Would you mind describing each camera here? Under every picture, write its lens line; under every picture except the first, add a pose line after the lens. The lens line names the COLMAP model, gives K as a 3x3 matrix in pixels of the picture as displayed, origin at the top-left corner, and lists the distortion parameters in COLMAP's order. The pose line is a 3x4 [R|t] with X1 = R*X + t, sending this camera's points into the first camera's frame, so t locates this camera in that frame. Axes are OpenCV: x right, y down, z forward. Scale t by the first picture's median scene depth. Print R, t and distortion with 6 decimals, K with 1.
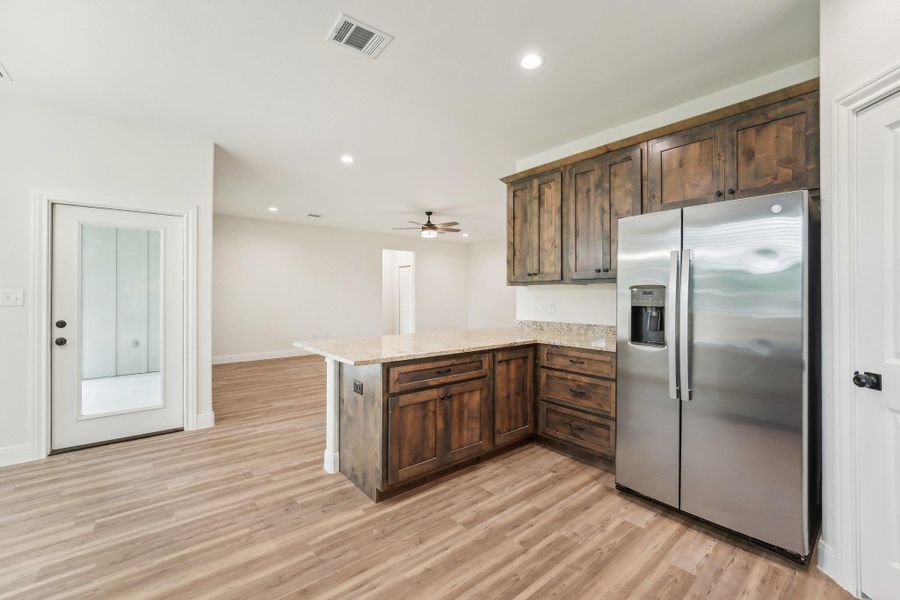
lens RADIAL K [[372.5, 0, 444.2], [0, 372.5, 294.1], [0, 0, 1]] dist [-0.017930, 0.000482]
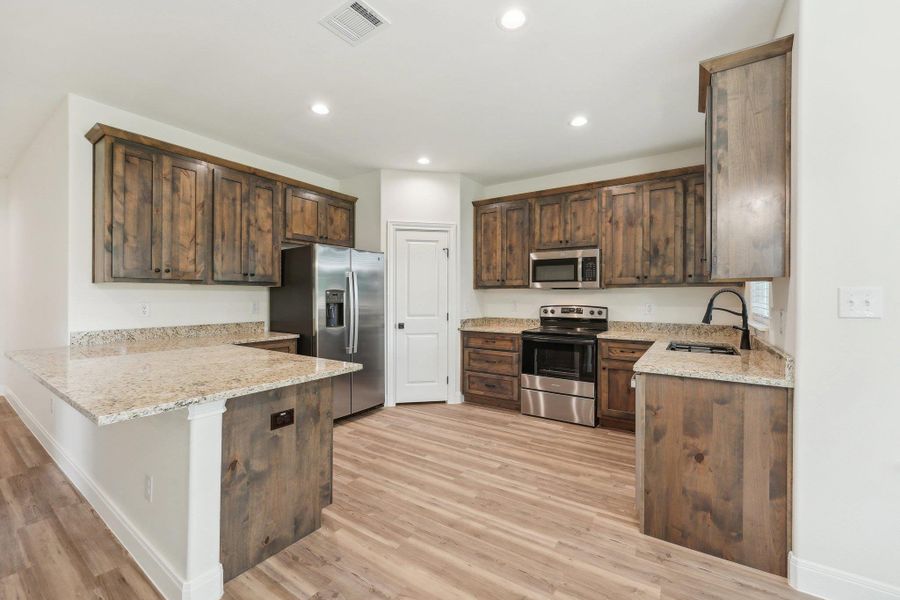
lens RADIAL K [[372.5, 0, 459.8], [0, 372.5, 295.7], [0, 0, 1]] dist [-0.017930, 0.000482]
pose [[-0.314381, 0.001761, 0.949295, -1.135126], [-0.004939, 0.999982, -0.003491, 0.004532], [-0.949284, -0.005786, -0.314367, 0.960482]]
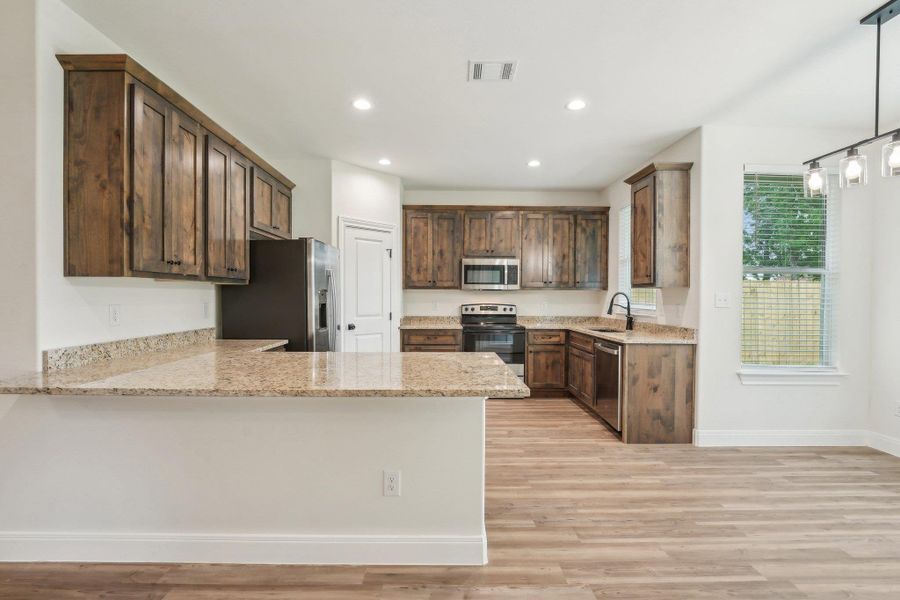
lens RADIAL K [[401.0, 0, 462.9], [0, 401.0, 297.0], [0, 0, 1]] dist [-0.018899, 0.002664]
pose [[-0.803705, -0.004985, 0.595007, -0.843440], [-0.006558, 0.999978, -0.000480, 0.003903], [-0.594992, -0.004288, -0.803720, 1.901557]]
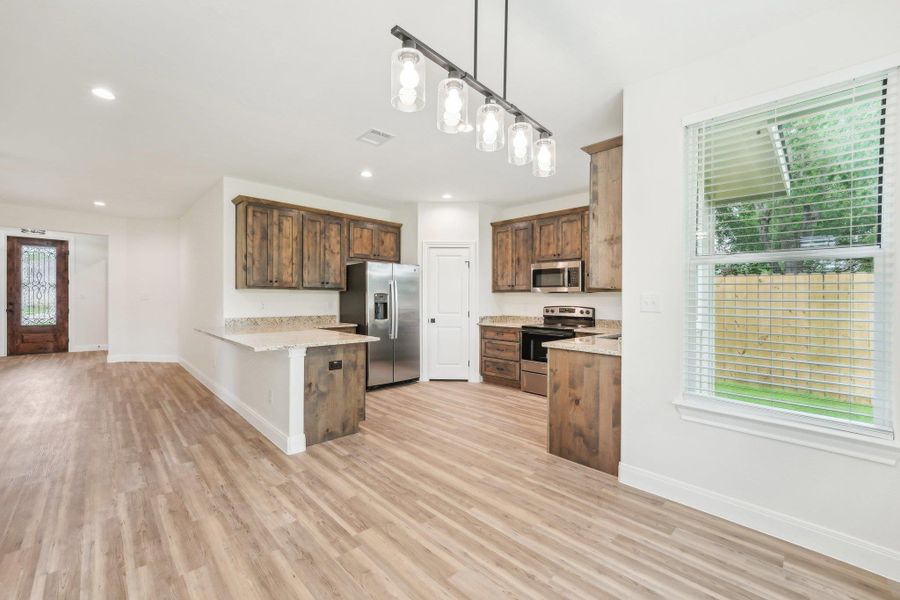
lens RADIAL K [[372.5, 0, 461.2], [0, 372.5, 303.9], [0, 0, 1]] dist [-0.017930, 0.000482]
pose [[-0.123275, -0.016445, 0.992236, -1.755575], [-0.009925, 0.999833, 0.015338, 0.000377], [-0.992323, -0.007957, -0.123418, 0.764636]]
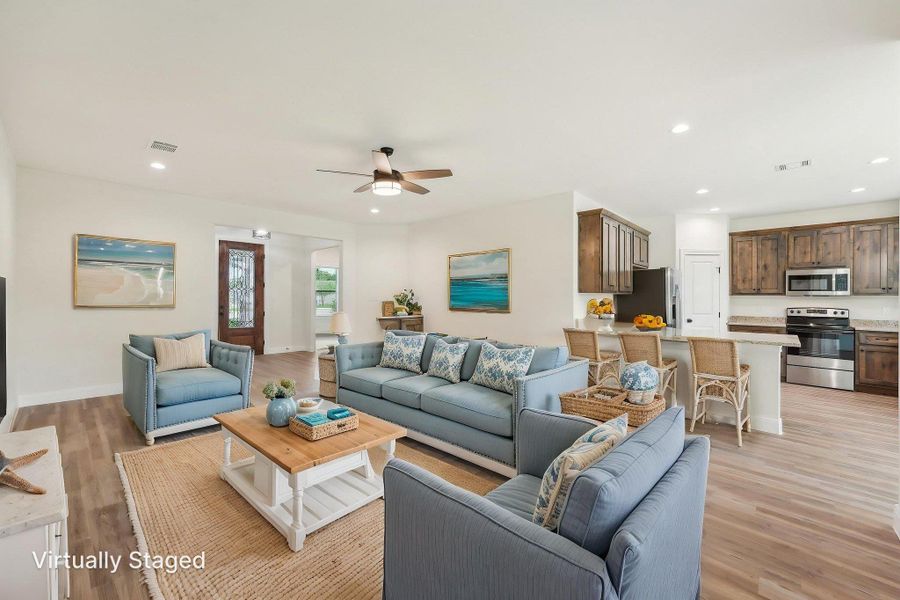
lens RADIAL K [[372.5, 0, 470.5], [0, 372.5, 300.0], [0, 0, 1]] dist [-0.017930, 0.000482]
pose [[-0.176046, -0.001618, 0.984381, -1.661557], [-0.007488, 0.999972, 0.000304, 0.008102], [-0.984353, -0.007318, -0.176053, 2.737245]]
